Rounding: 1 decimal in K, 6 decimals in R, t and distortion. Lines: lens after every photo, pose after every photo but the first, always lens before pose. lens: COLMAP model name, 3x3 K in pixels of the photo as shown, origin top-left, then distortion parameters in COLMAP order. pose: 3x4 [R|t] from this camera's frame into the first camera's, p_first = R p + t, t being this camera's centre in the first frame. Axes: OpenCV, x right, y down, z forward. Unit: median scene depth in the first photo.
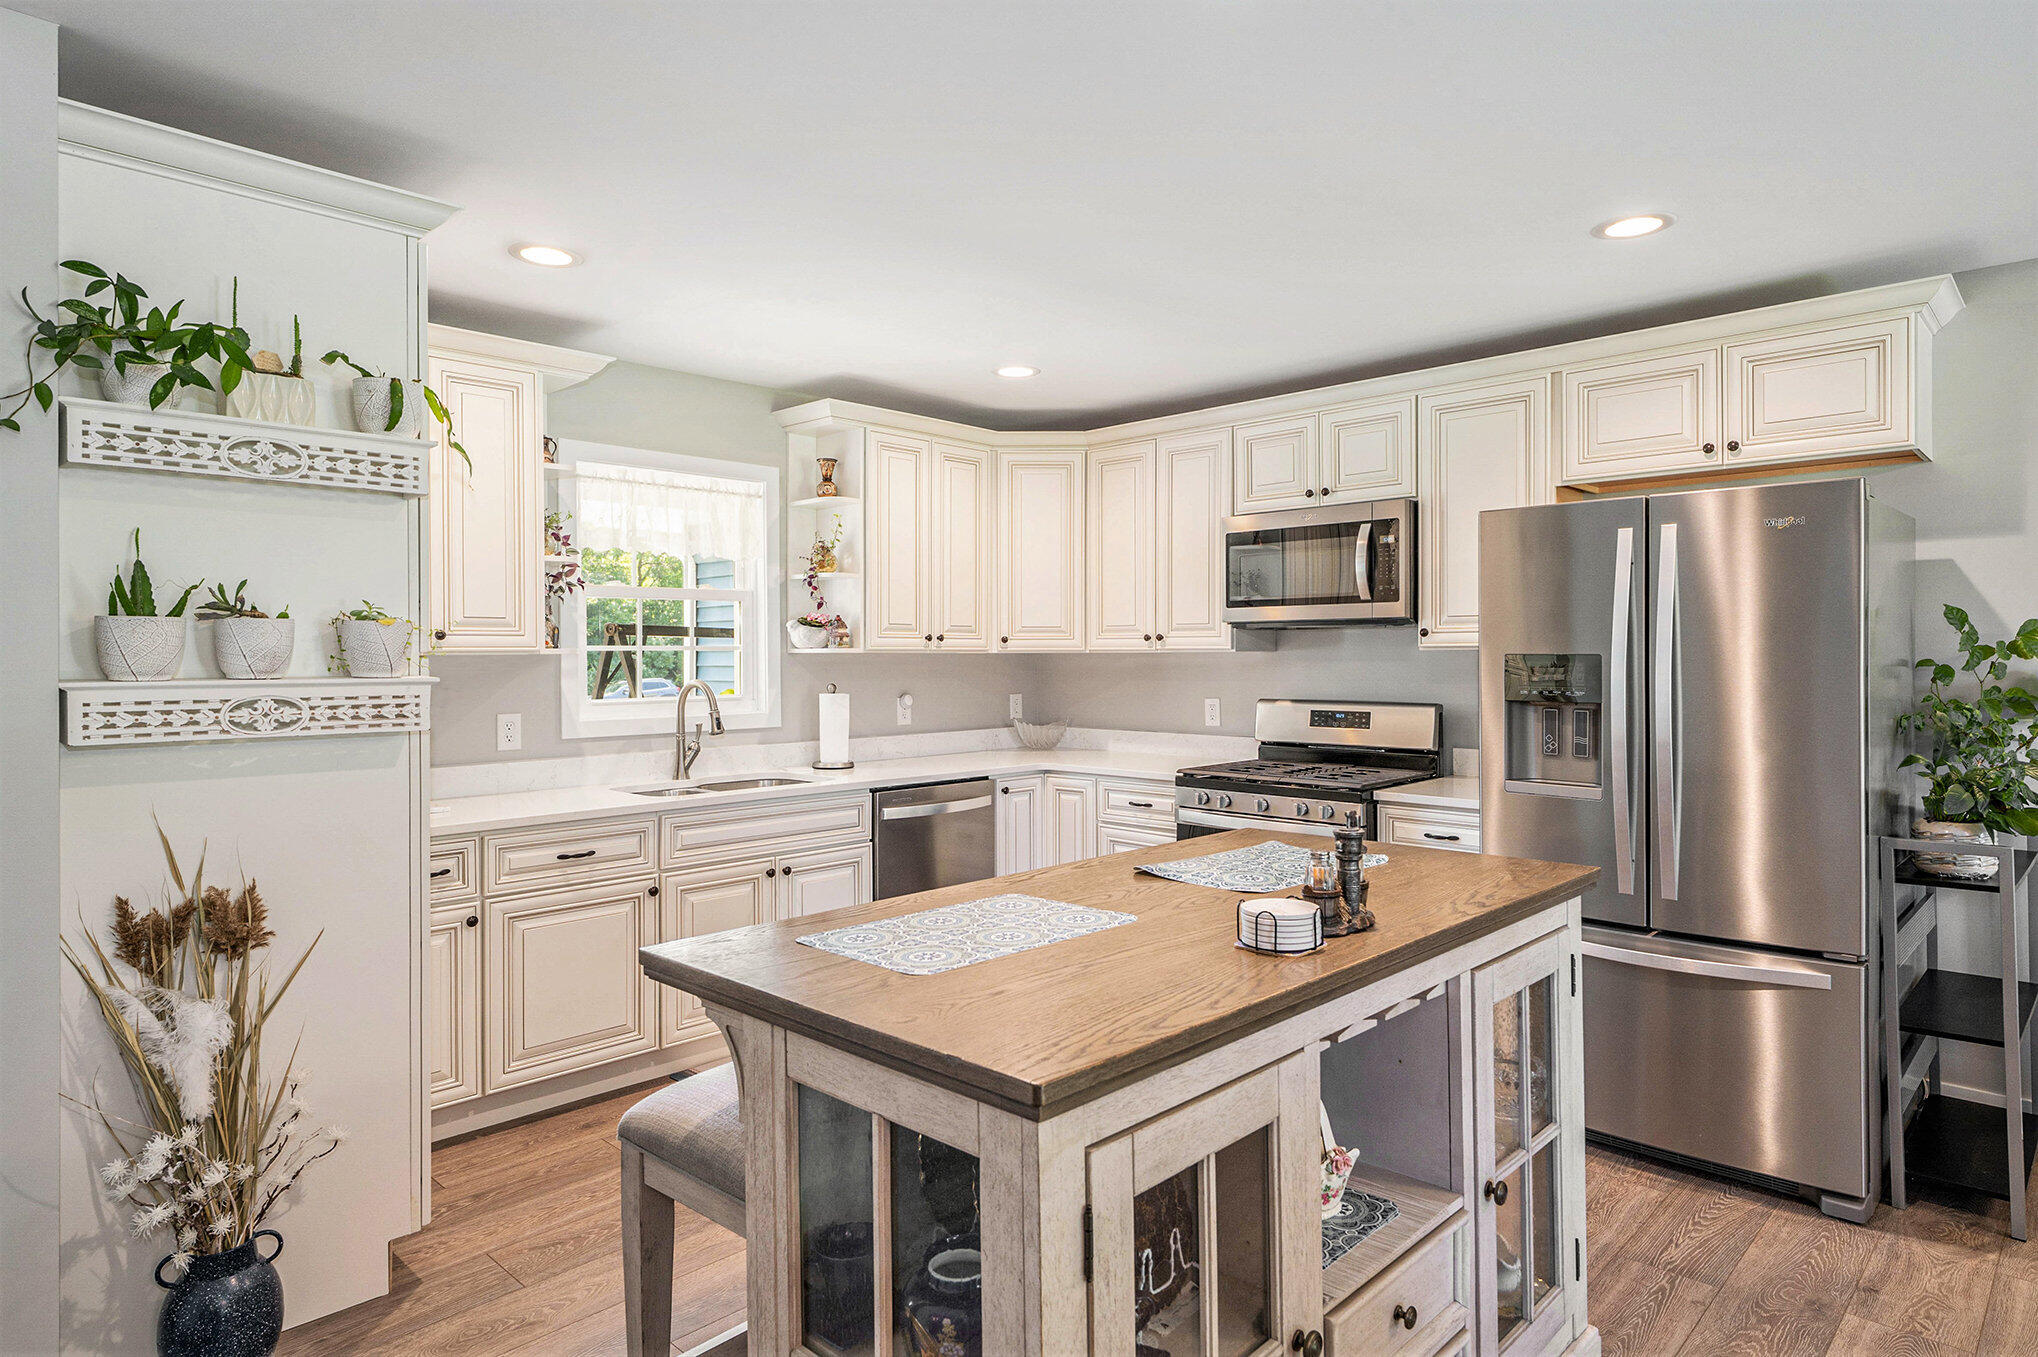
lens RADIAL K [[1164.6, 0, 1020.7], [0, 1164.6, 653.1], [0, 0, 1]] dist [0.003431, 0.001984]
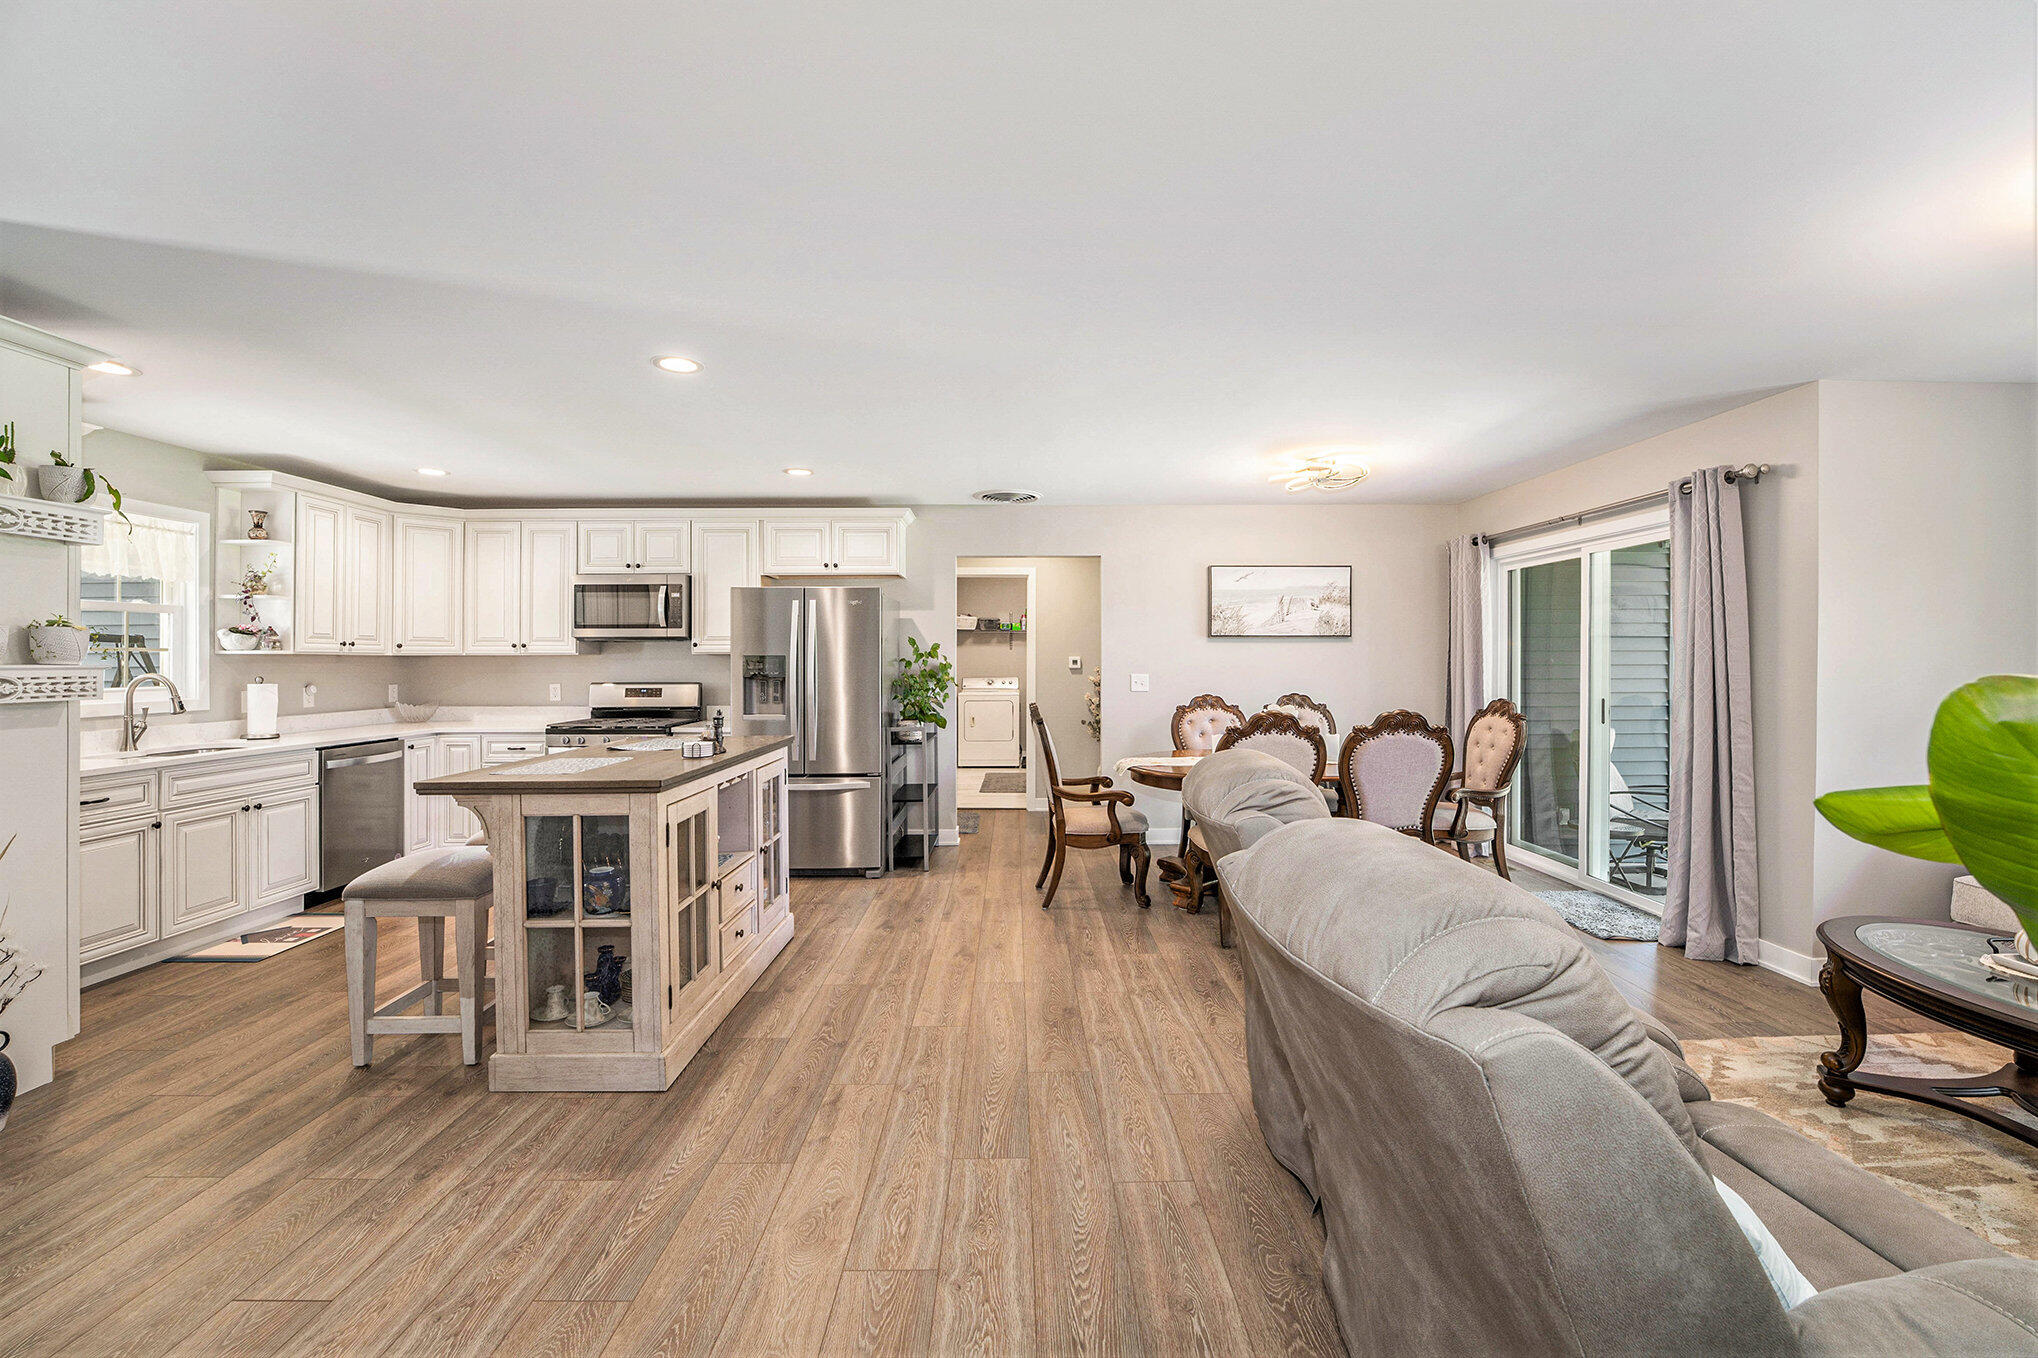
lens RADIAL K [[859.2, 0, 1022.1], [0, 859.2, 650.3], [0, 0, 1]] dist [-0.019958, -0.000086]
pose [[0.716035, 0.009724, 0.697997, -0.257080], [-0.000647, 0.999912, -0.013266, 0.009855], [-0.698064, 0.009048, 0.715978, -0.392320]]
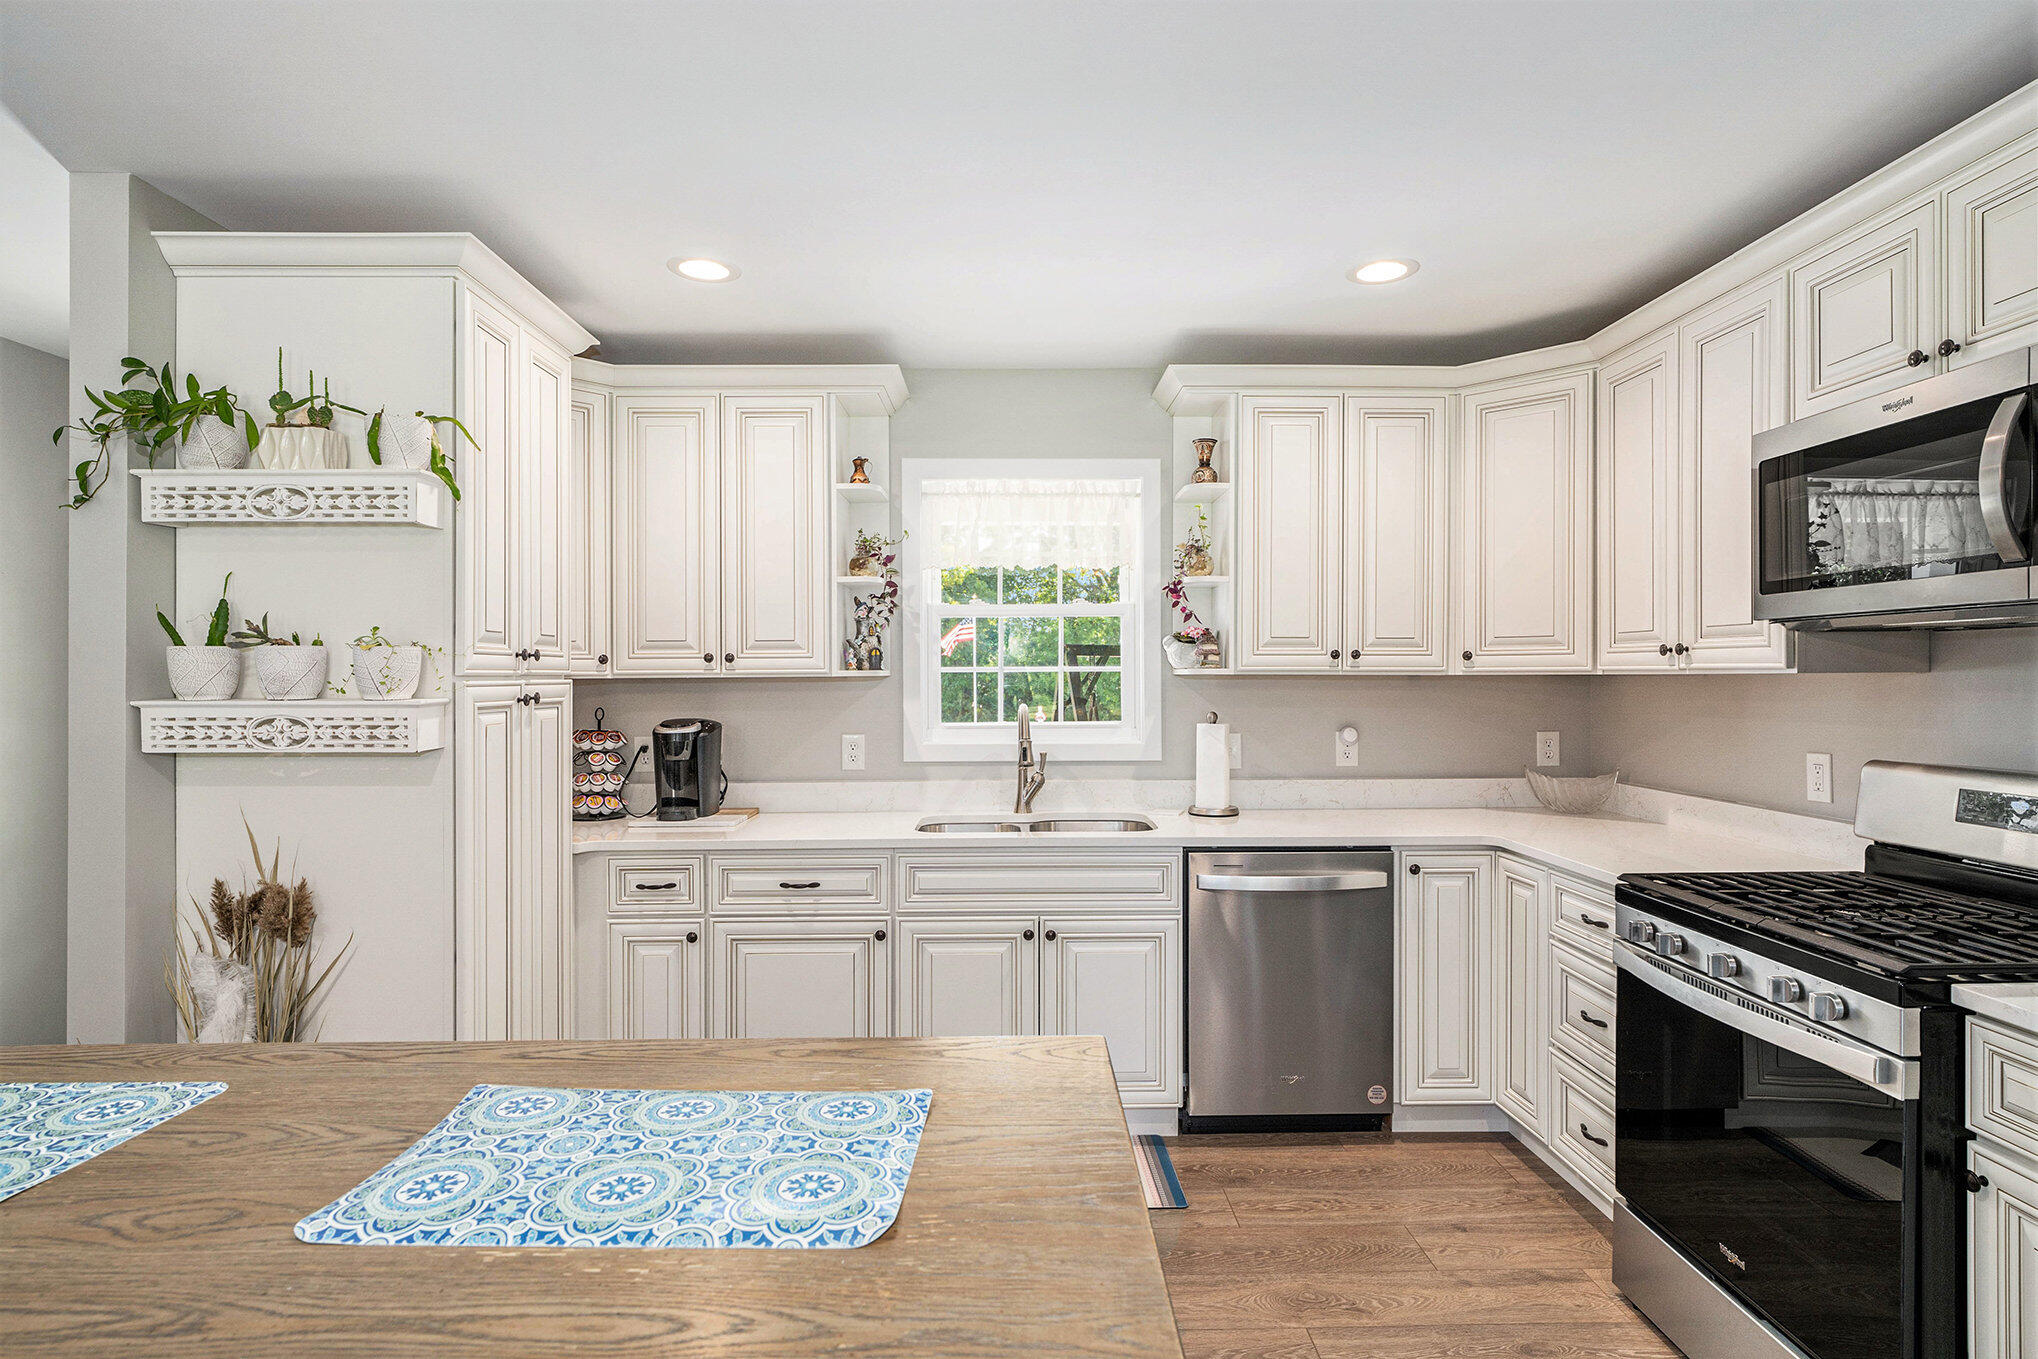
lens RADIAL K [[1071.2, 0, 1023.6], [0, 1071.2, 661.5], [0, 0, 1]] dist [0.001874, -0.001851]
pose [[0.710320, -0.007237, -0.703842, 0.332270], [0.001023, 0.999957, -0.009250, -0.002587], [0.703878, 0.005850, 0.710297, 0.442999]]
